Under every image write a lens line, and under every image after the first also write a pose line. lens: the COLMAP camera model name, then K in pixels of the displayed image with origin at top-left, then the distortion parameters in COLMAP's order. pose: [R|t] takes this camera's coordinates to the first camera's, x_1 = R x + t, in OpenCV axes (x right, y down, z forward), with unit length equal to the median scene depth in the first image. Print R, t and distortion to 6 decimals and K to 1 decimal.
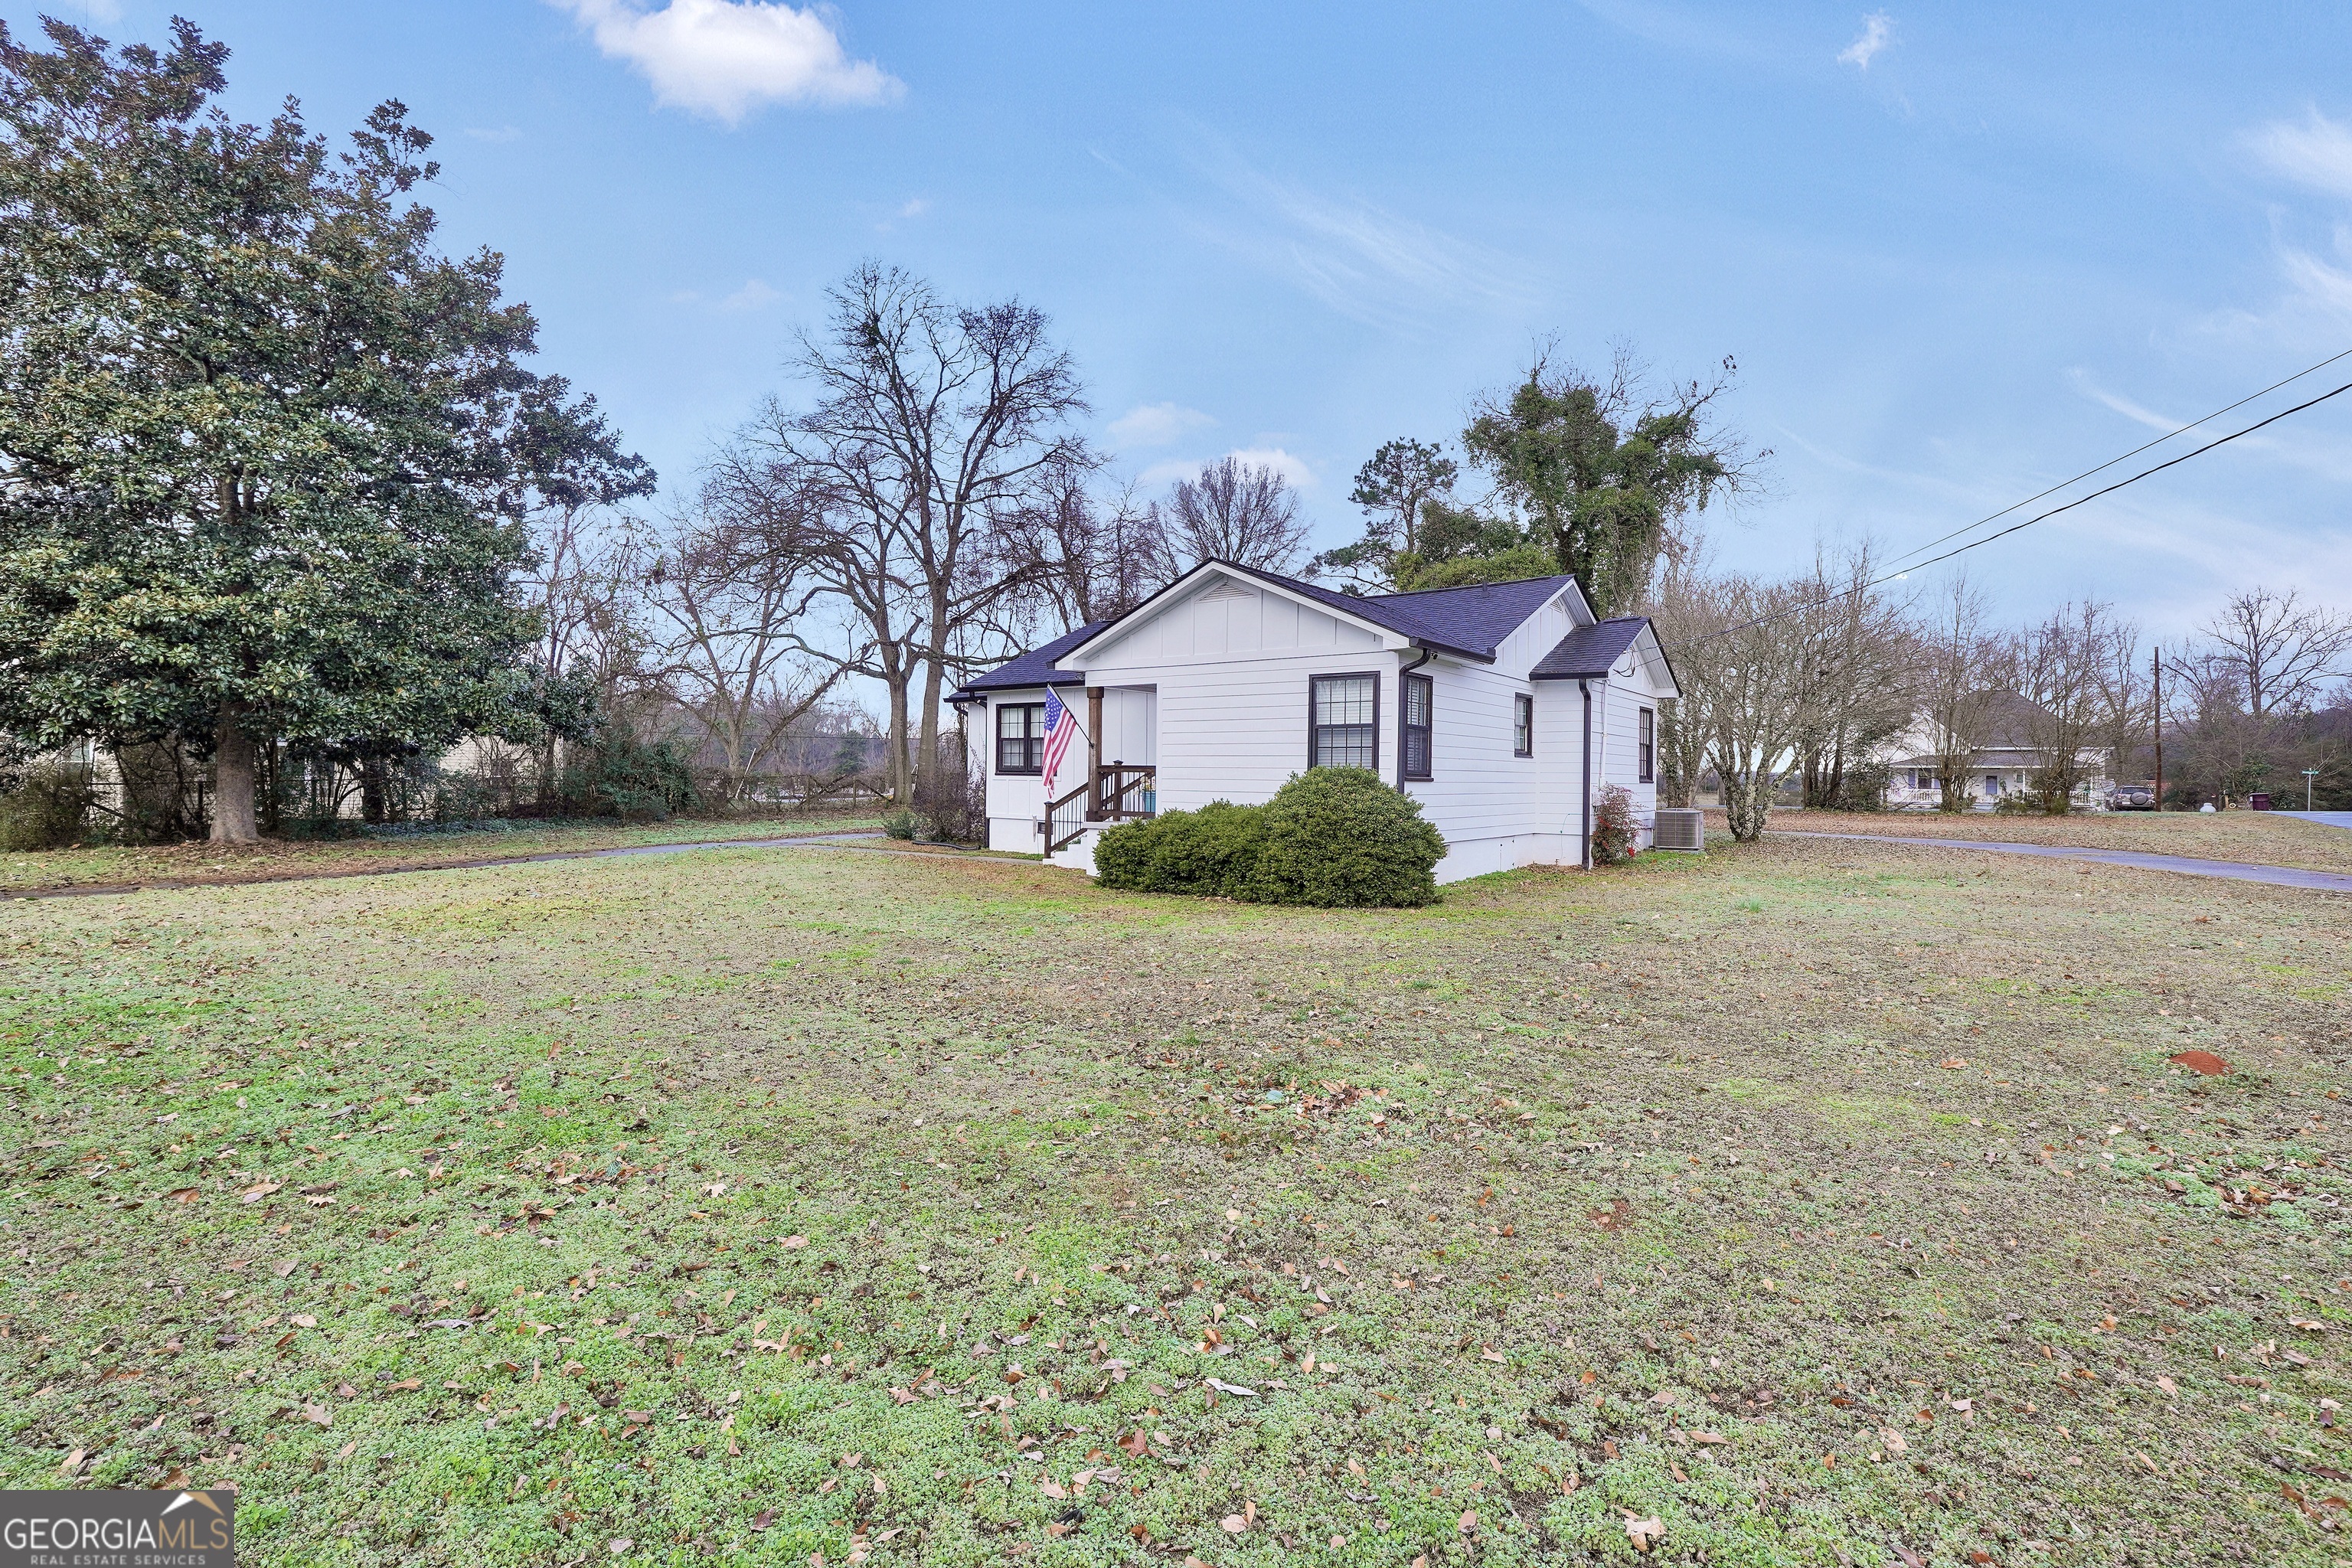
lens RADIAL K [[1063.6, 0, 1176.0], [0, 1063.6, 784.0], [0, 0, 1]] dist [-0.085828, 0.020292]
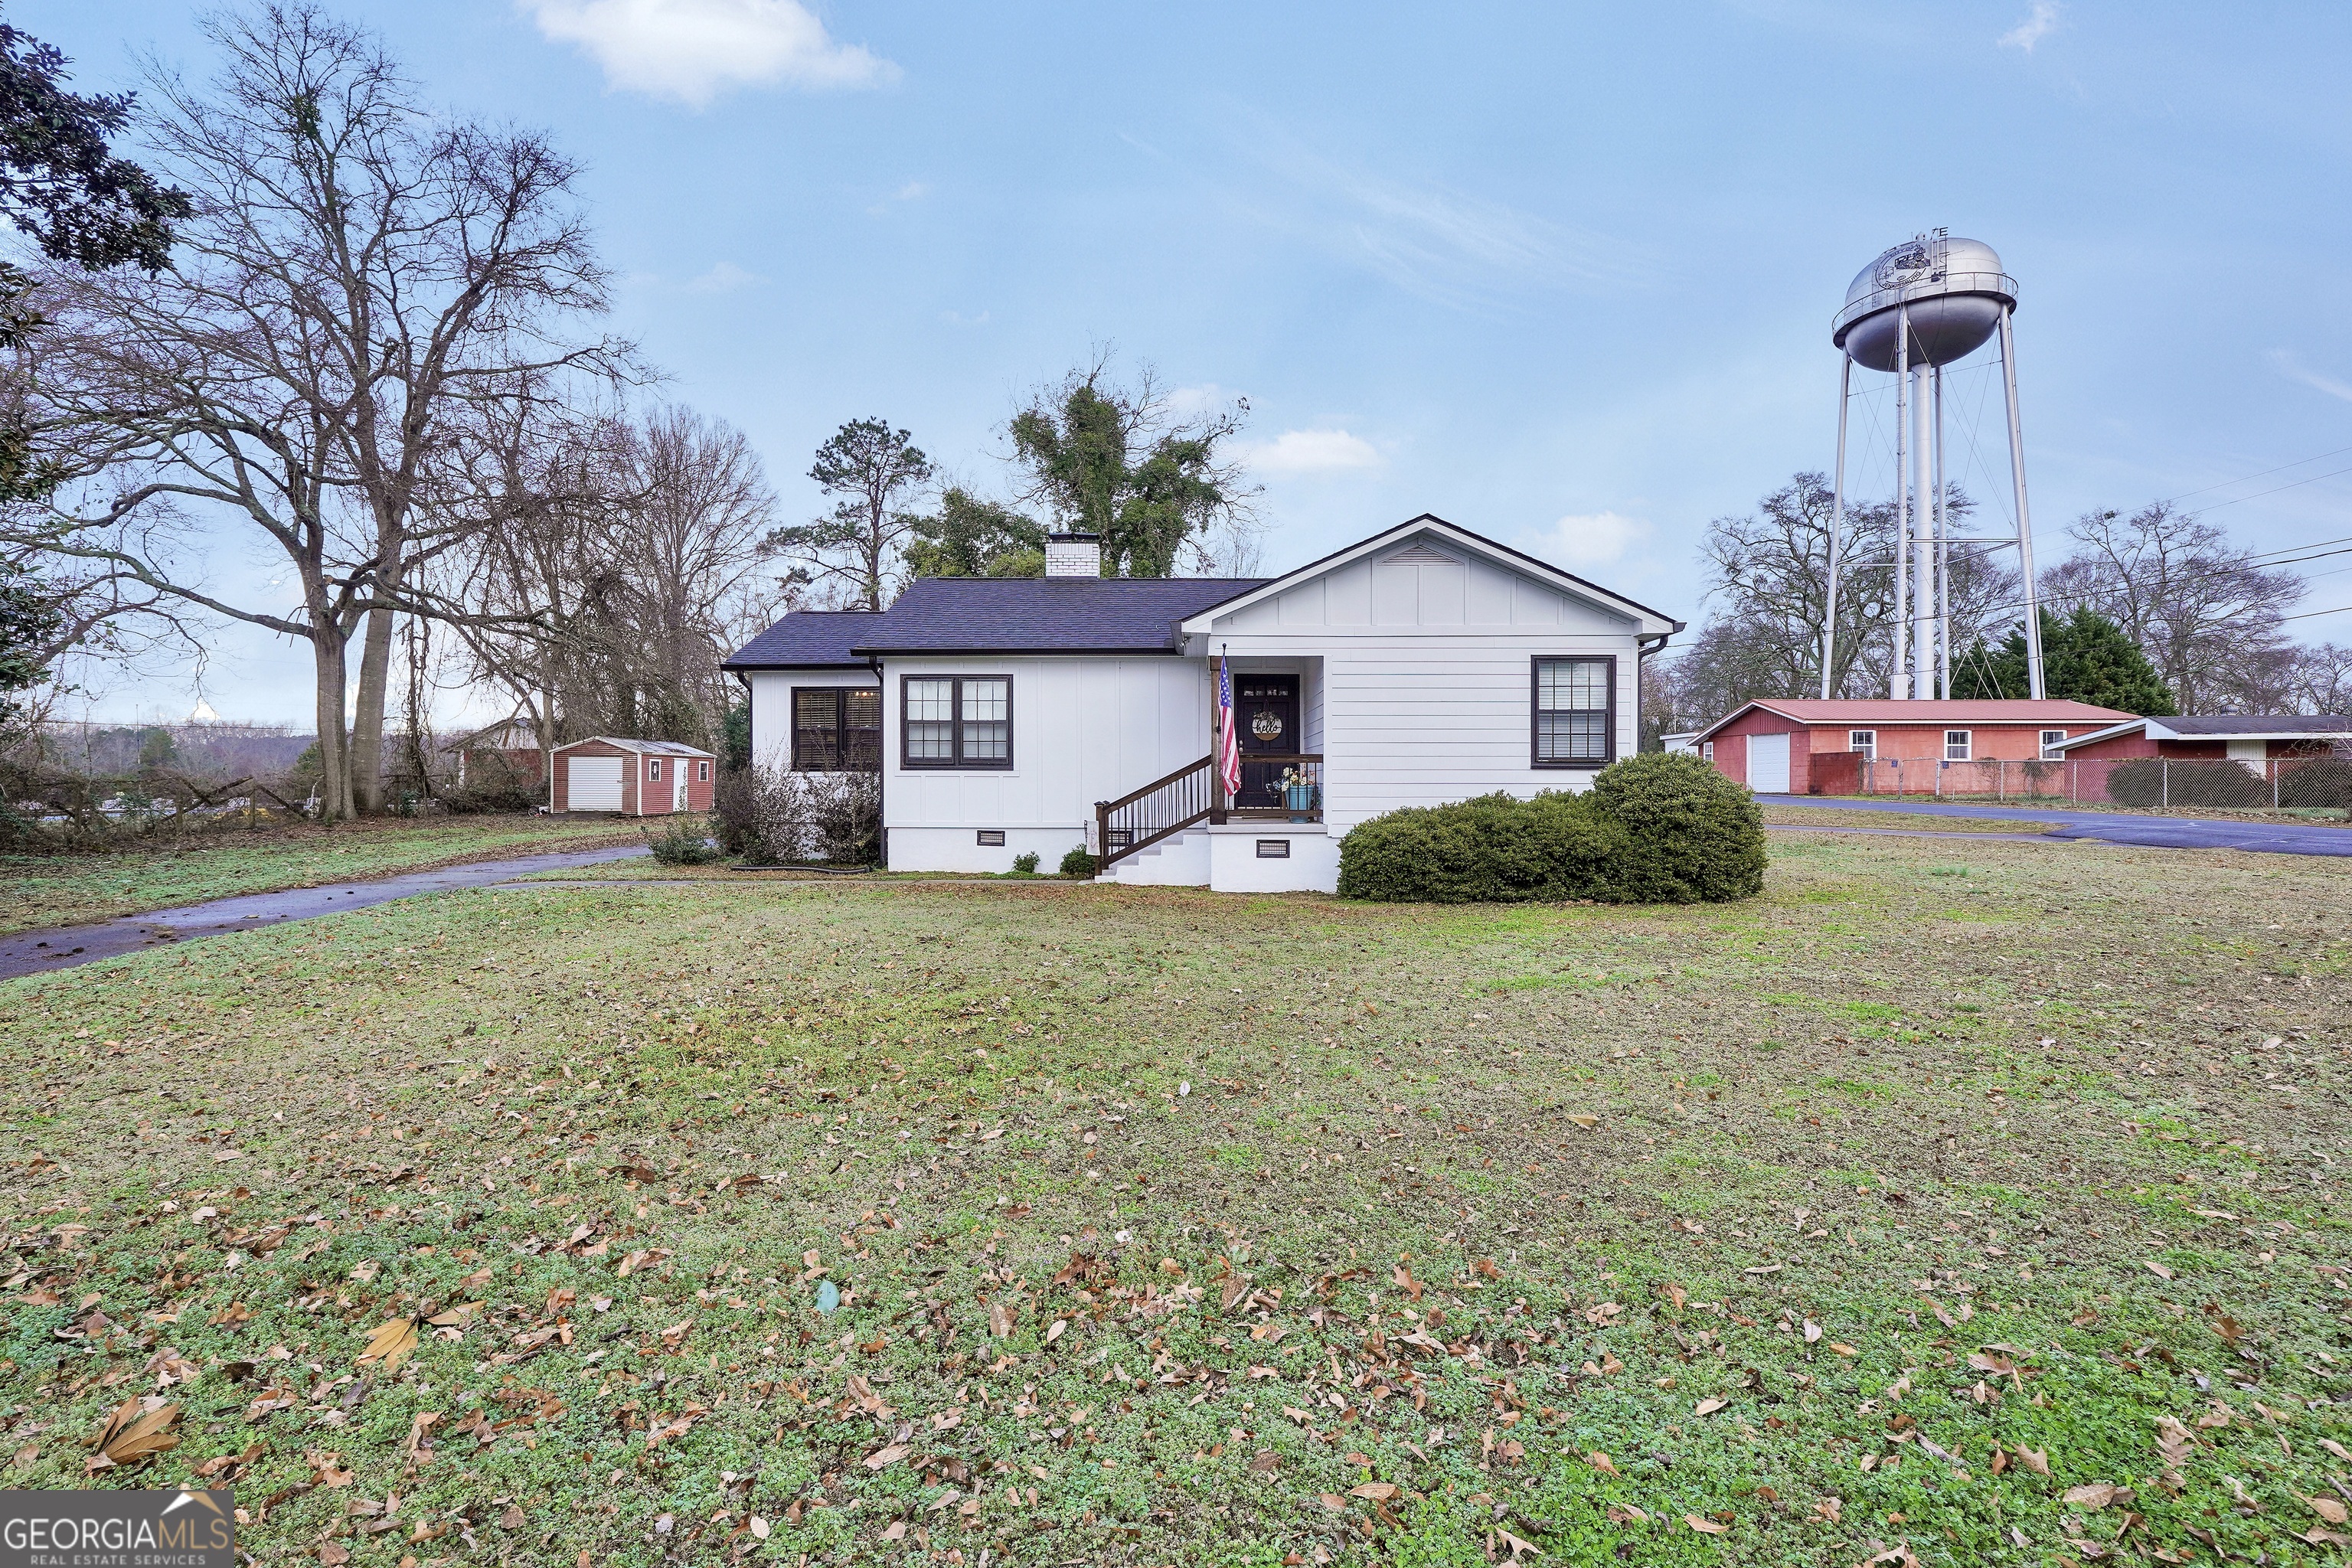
lens RADIAL K [[1063.6, 0, 1176.0], [0, 1063.6, 784.0], [0, 0, 1]] dist [-0.085828, 0.020292]
pose [[0.784768, -0.010822, 0.619695, -0.250363], [0.013760, 0.999905, 0.000035, 0.002078], [-0.619637, 0.008500, 0.784843, 0.164676]]
